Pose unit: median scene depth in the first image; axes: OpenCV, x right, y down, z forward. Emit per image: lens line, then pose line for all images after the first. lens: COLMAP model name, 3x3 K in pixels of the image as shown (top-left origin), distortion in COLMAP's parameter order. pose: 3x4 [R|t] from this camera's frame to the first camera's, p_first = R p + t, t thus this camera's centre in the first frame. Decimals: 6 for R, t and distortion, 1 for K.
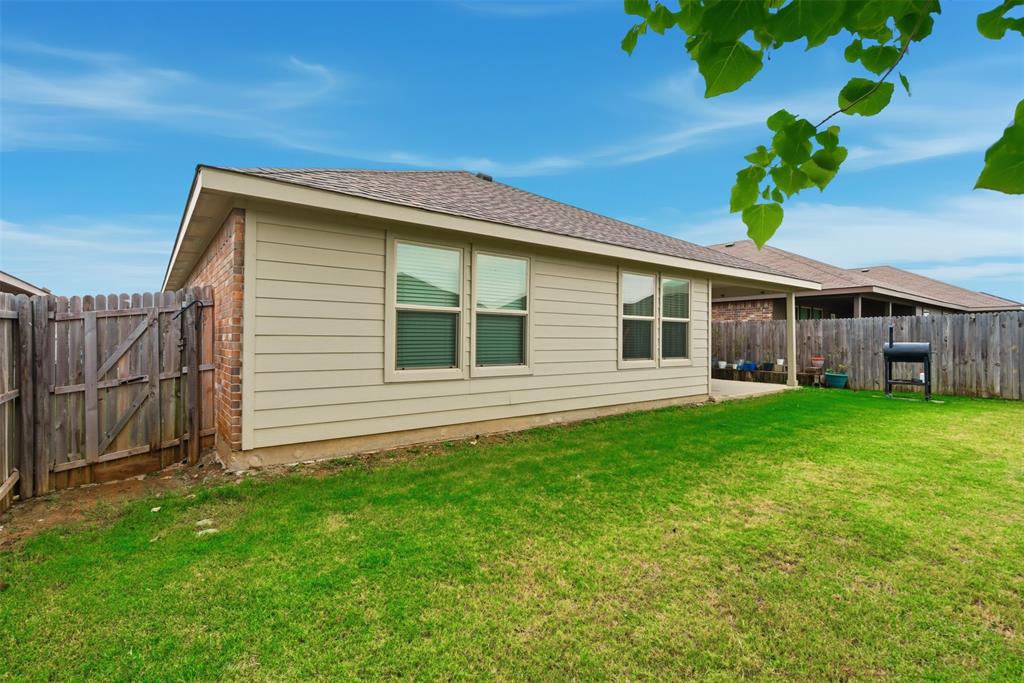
lens RADIAL K [[474.8, 0, 512.2], [0, 474.8, 339.5], [0, 0, 1]] dist [0.000052, -0.000175]
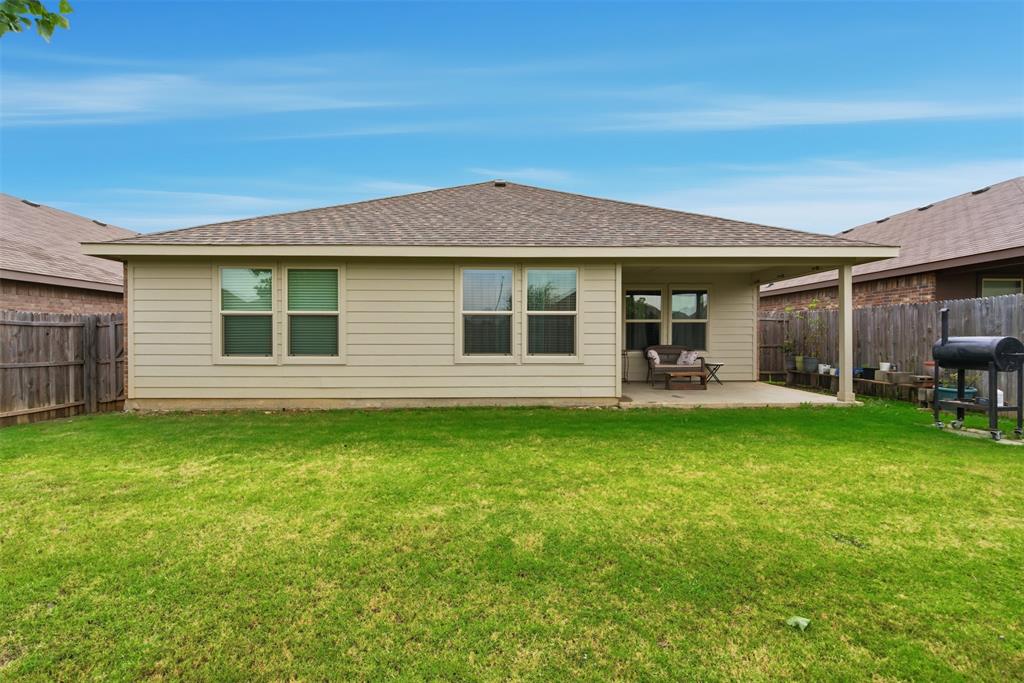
lens RADIAL K [[474.8, 0, 512.2], [0, 474.8, 339.5], [0, 0, 1]] dist [0.000052, -0.000175]
pose [[0.802843, -0.002367, -0.596186, 0.720040], [0.003657, 0.999993, 0.000954, 0.007900], [0.596180, -0.002946, 0.802846, 0.191266]]
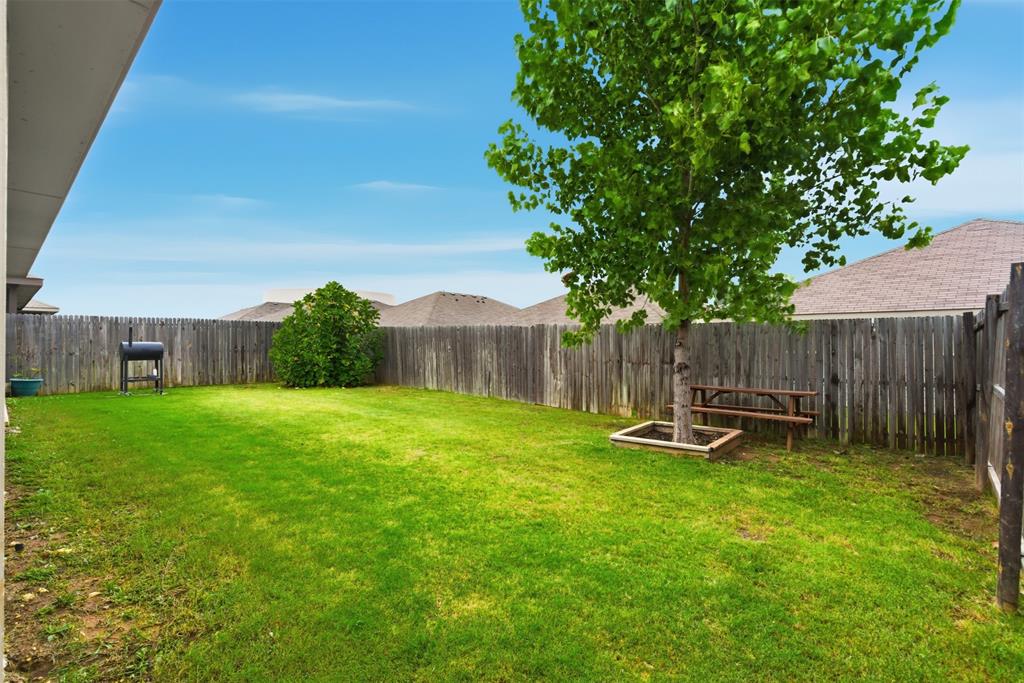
lens RADIAL K [[474.8, 0, 512.2], [0, 474.8, 339.5], [0, 0, 1]] dist [0.000052, -0.000175]
pose [[-0.185481, 0.003411, 0.982642, -0.374892], [-0.004366, 0.999981, -0.004296, 0.001640], [-0.982638, -0.005087, -0.185463, 0.376586]]
